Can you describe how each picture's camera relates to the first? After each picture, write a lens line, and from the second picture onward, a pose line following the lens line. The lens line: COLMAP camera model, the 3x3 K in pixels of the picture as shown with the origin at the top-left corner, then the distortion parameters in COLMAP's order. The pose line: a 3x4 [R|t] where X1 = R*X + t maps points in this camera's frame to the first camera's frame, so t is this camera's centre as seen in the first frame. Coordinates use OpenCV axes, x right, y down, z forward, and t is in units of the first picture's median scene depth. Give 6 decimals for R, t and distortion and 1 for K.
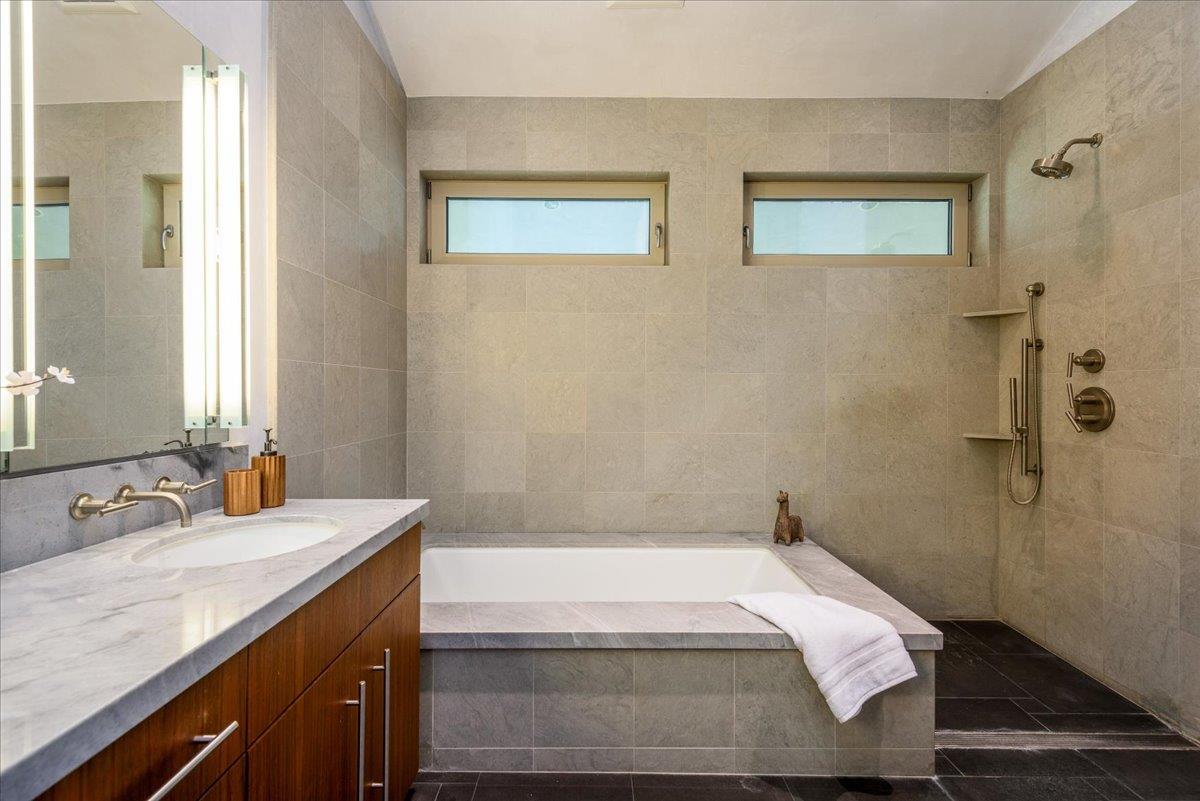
lens RADIAL K [[592.7, 0, 602.0], [0, 592.7, 388.7], [0, 0, 1]] dist [0.031904, -0.023339]
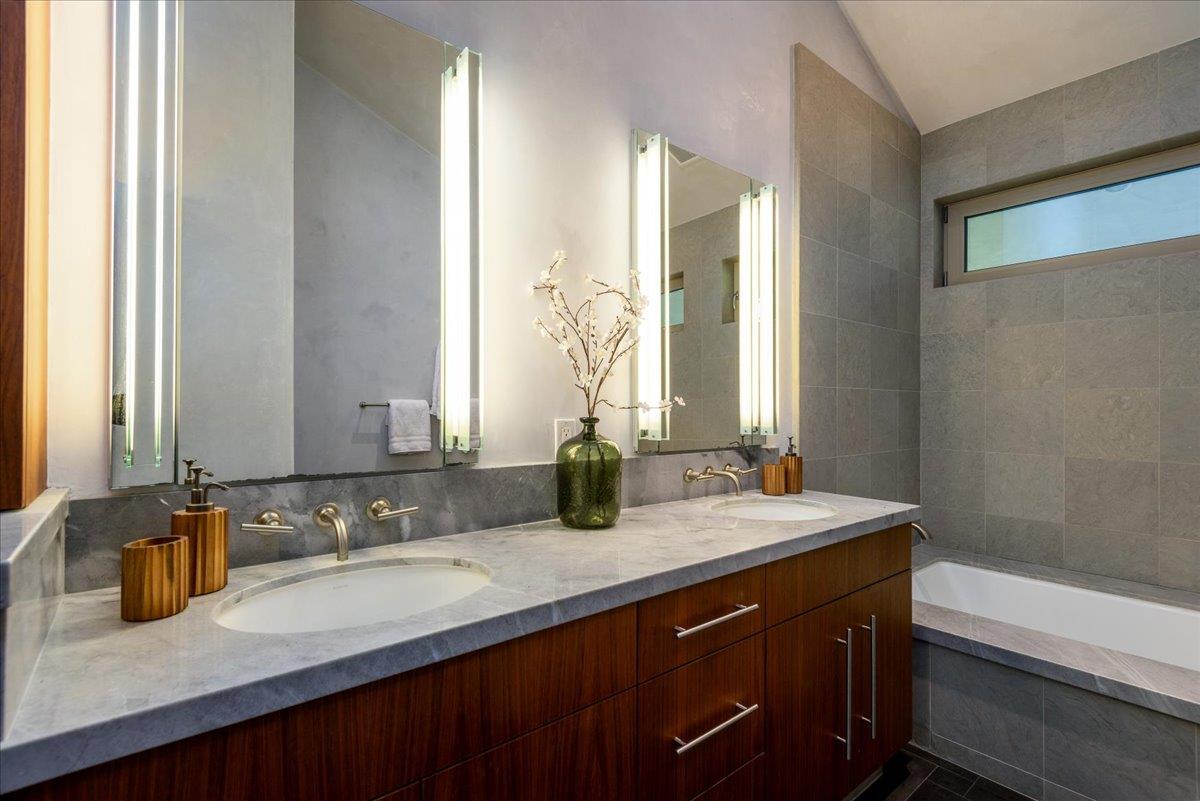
lens RADIAL K [[586.4, 0, 600.0], [0, 586.4, 400.5], [0, 0, 1]] dist [0.000992, -0.000904]
pose [[0.645333, -0.005541, -0.763881, 0.162905], [-0.001524, 0.999962, -0.008541, -0.004332], [0.763899, 0.006676, 0.645301, -0.181536]]
